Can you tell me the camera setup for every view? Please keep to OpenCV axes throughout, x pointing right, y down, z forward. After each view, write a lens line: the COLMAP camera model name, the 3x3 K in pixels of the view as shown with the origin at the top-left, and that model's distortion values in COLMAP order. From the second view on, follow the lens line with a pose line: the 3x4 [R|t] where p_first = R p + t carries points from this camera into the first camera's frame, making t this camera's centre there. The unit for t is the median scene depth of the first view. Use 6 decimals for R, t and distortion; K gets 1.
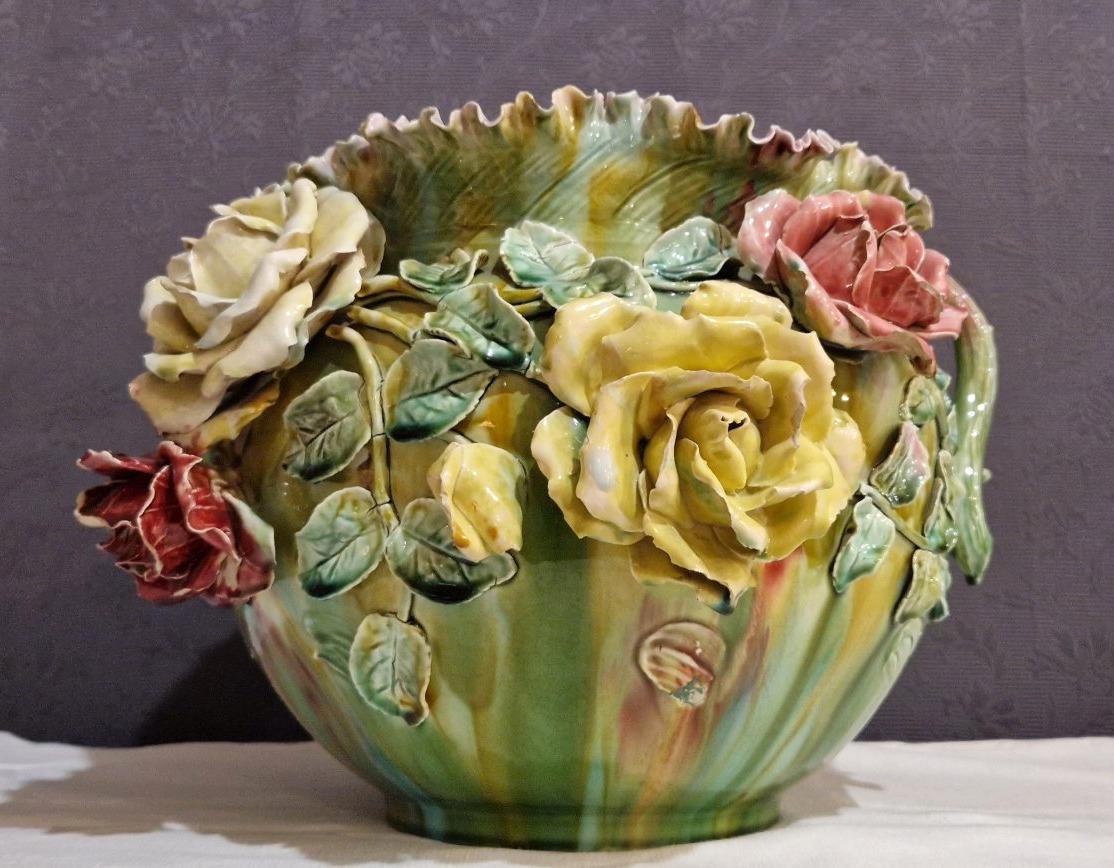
lens RADIAL K [[1373.4, 0, 600.4], [0, 1373.4, 379.2], [0, 0, 1]] dist [0.047086, 0.000000]
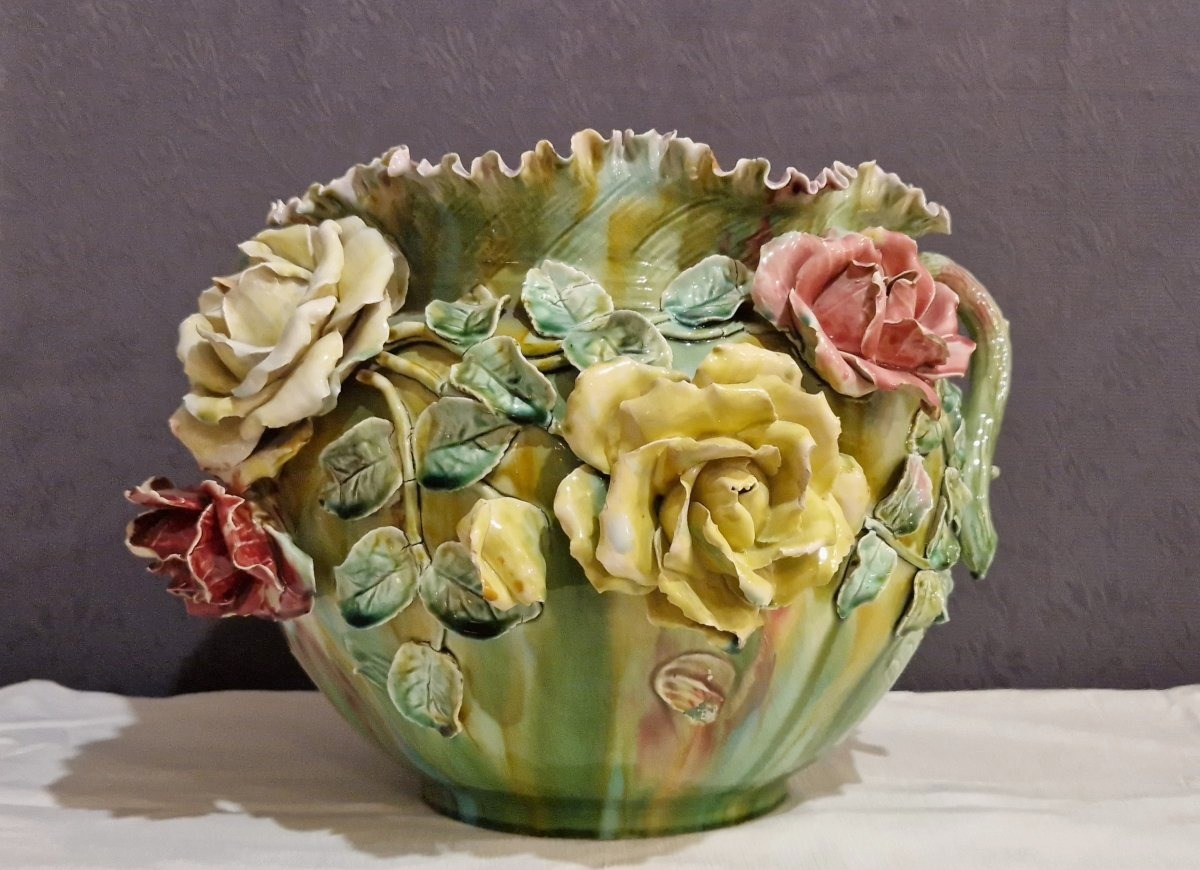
lens RADIAL K [[1482.9, 0, 605.7], [0, 1482.9, 435.6], [0, 0, 1]] dist [0.051399, 0.000000]
pose [[0.999926, -0.000727, -0.012104, 0.003559], [0.002629, 0.987449, 0.157917, -0.167979], [0.011838, -0.157937, 0.987378, -0.118609]]
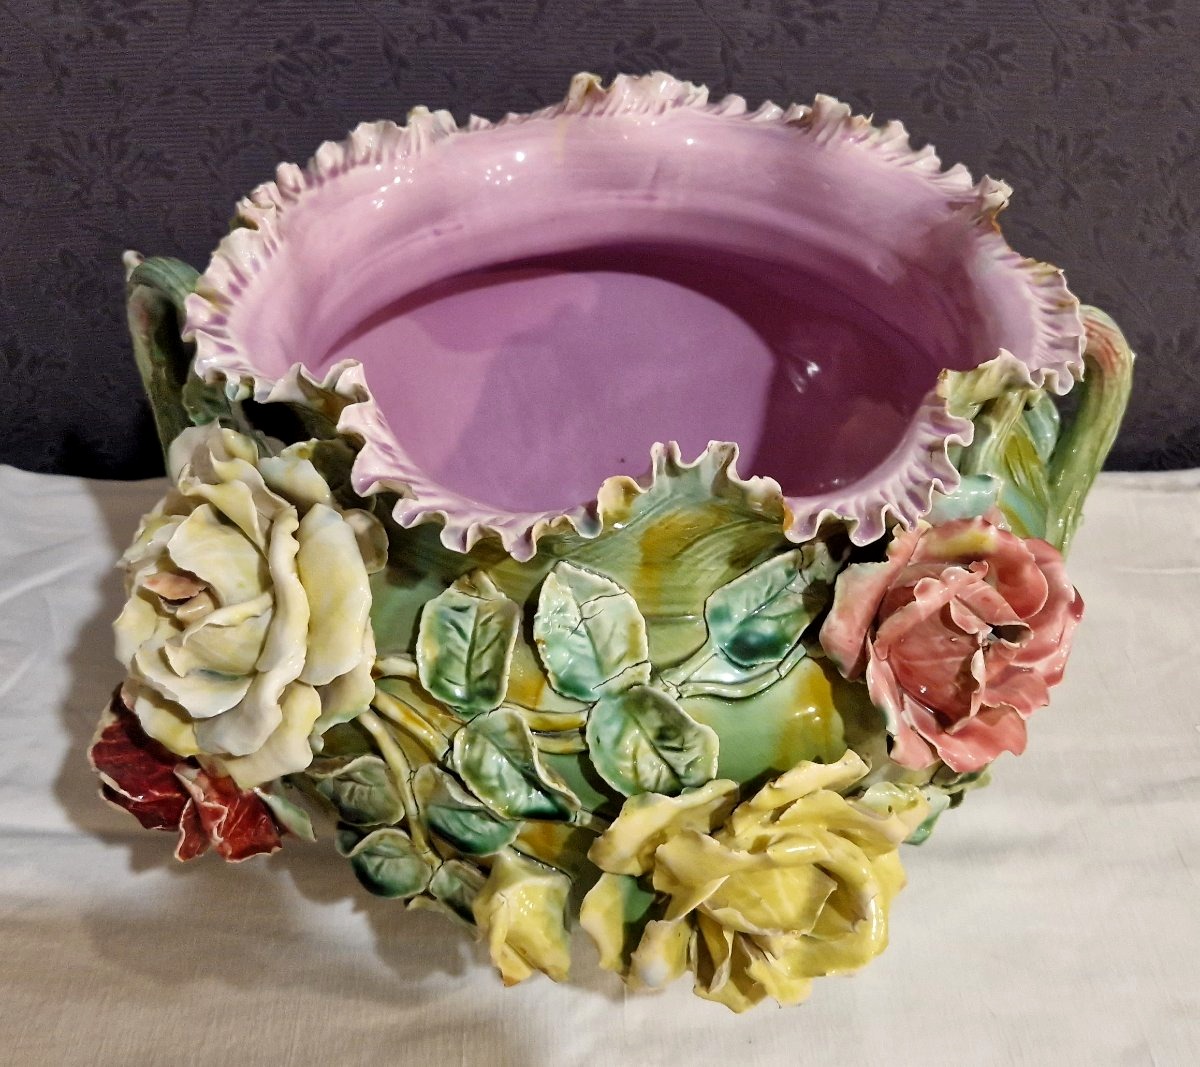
lens RADIAL K [[1549.2, 0, 587.1], [0, 1549.2, 458.7], [0, 0, 1]] dist [0.009542, 0.000000]
pose [[0.999928, 0.005985, -0.010395, -0.032457], [0.003547, 0.680340, 0.732888, -0.865070], [0.011459, -0.732872, 0.680270, 0.445516]]
